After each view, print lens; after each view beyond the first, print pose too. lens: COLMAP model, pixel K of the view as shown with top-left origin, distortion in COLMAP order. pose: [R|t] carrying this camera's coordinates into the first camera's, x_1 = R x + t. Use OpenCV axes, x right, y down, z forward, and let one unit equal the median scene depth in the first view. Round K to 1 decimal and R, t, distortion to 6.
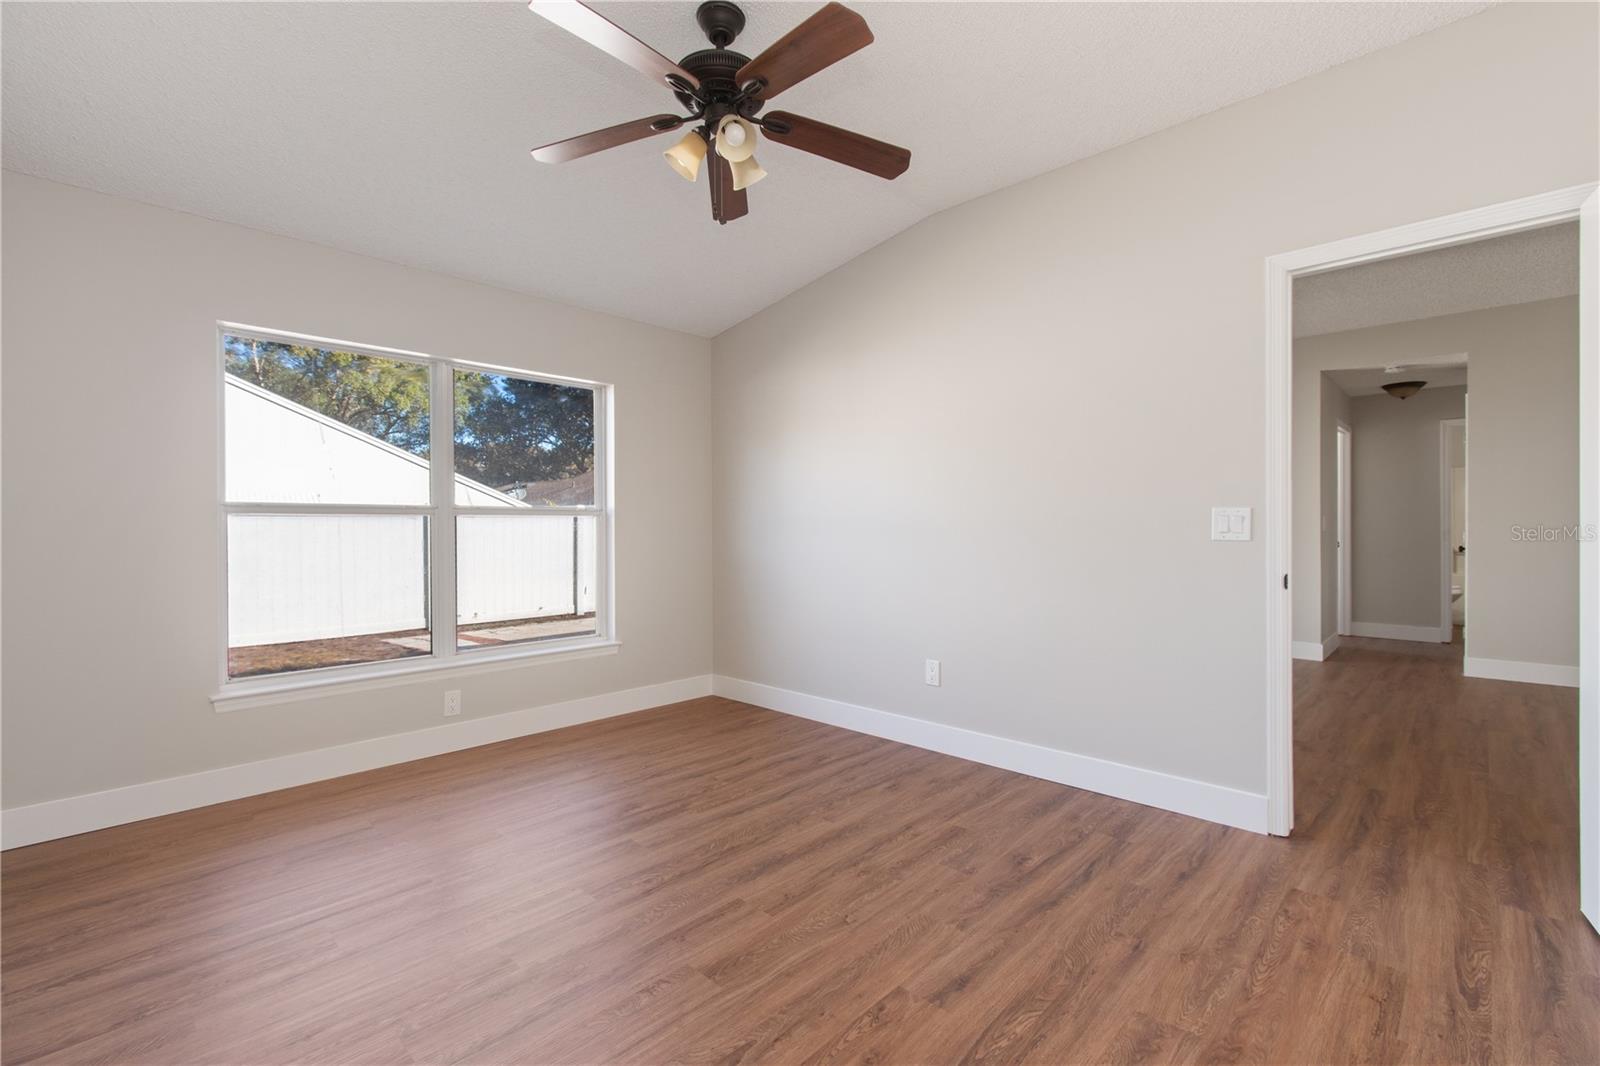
lens RADIAL K [[702.9, 0, 823.1], [0, 702.9, 528.3], [0, 0, 1]] dist [0.003390, 0.000133]
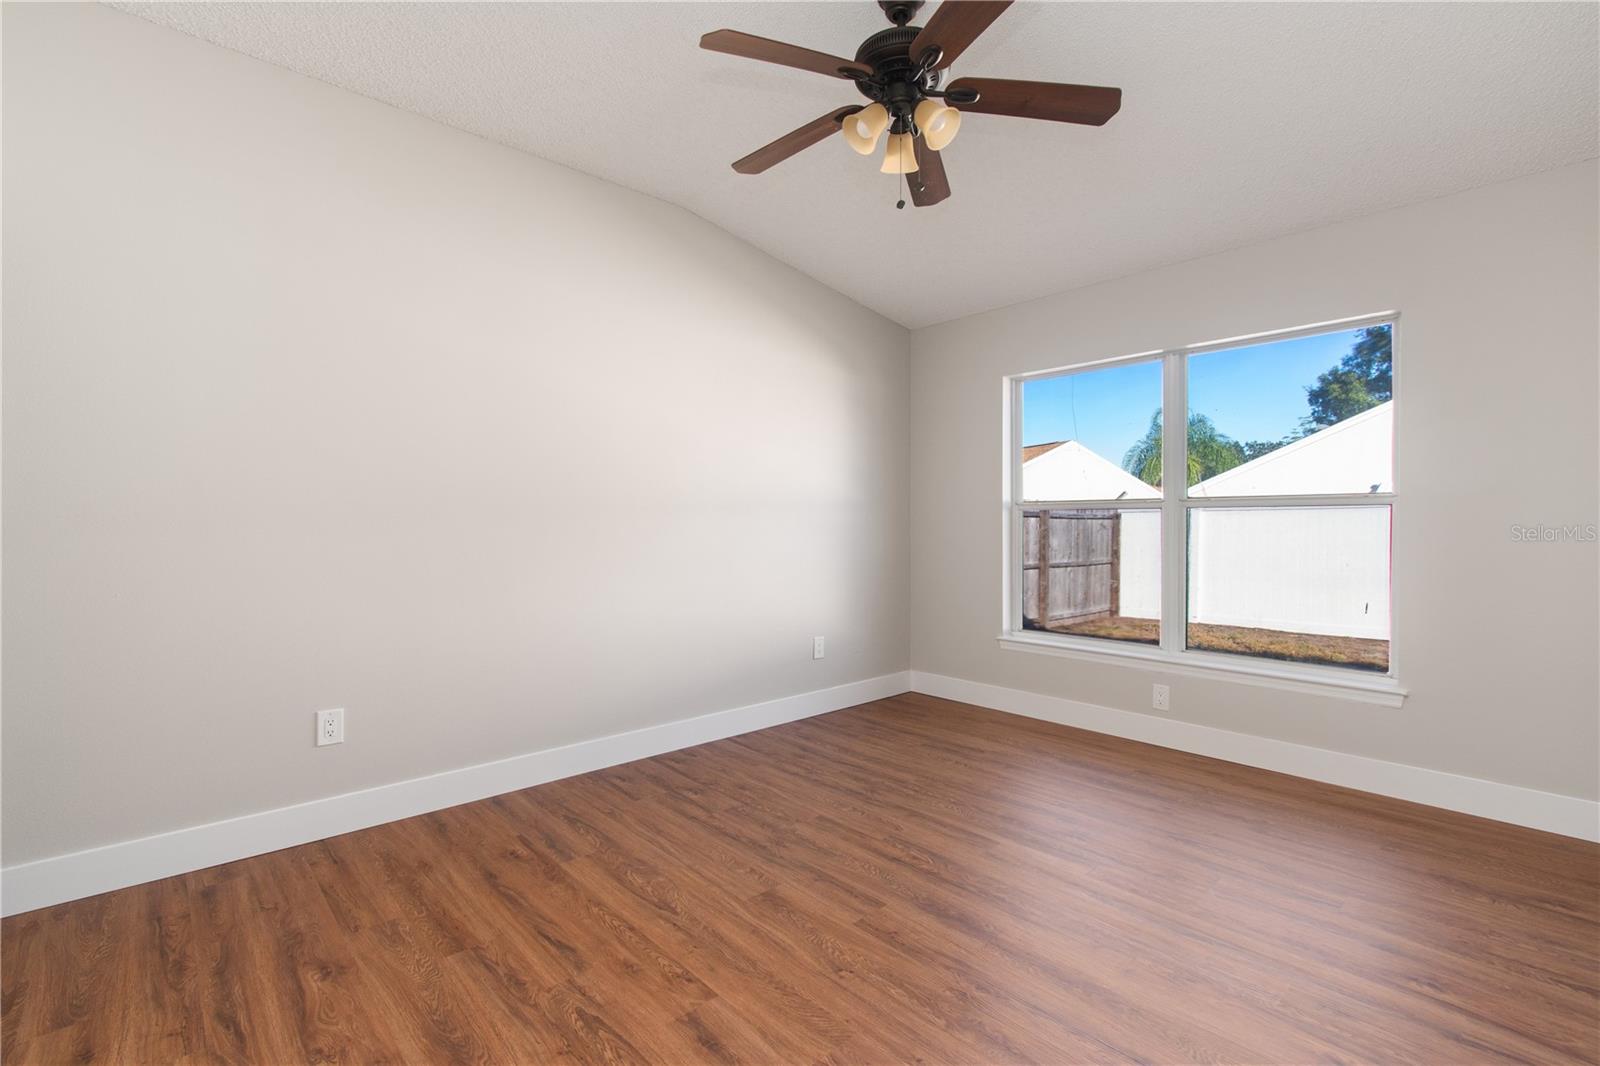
lens RADIAL K [[727.6, 0, 810.9], [0, 727.6, 532.5], [0, 0, 1]] dist [-0.001602, 0.000885]
pose [[-0.077324, 0.017416, -0.996854, 0.673212], [-0.000481, 0.999847, 0.017506, -0.001658], [0.997006, 0.001833, -0.077304, 0.748370]]
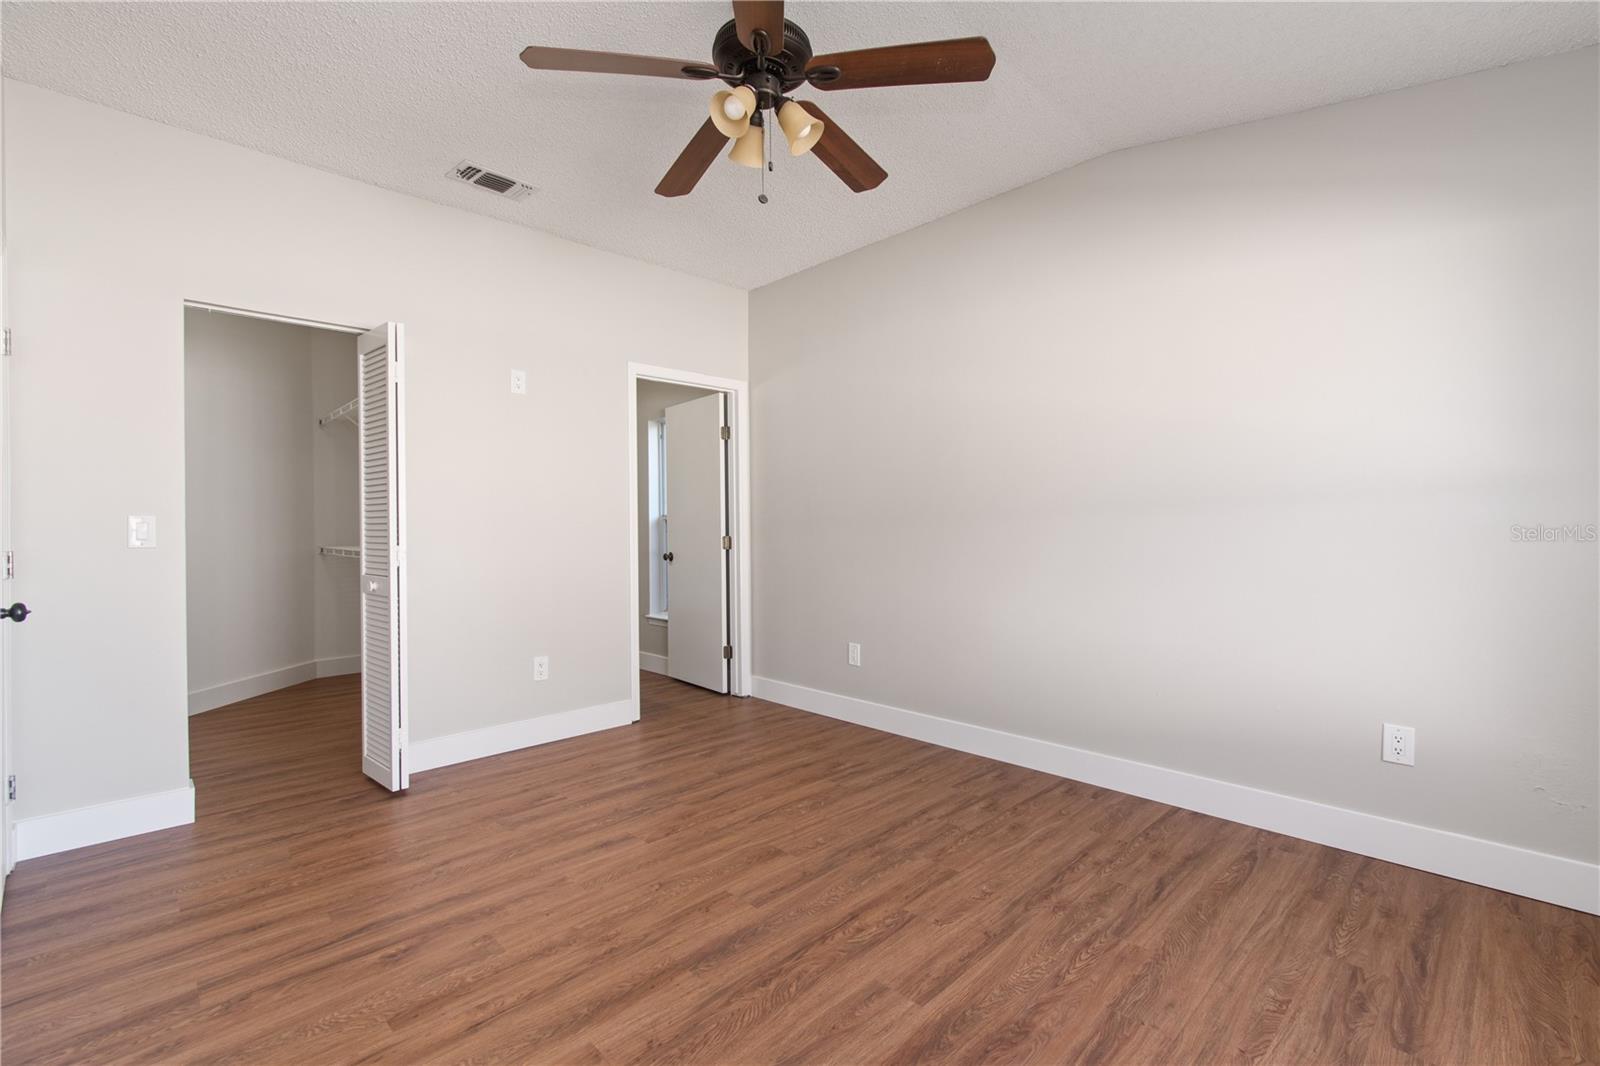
lens RADIAL K [[708.5, 0, 803.4], [0, 708.5, 526.1], [0, 0, 1]] dist [0.001095, 0.000019]
pose [[-0.997858, 0.014360, 0.063828, -0.195592], [0.014390, 0.999896, 0.000013, 0.000157], [-0.063822, 0.000931, -0.997961, 1.516718]]
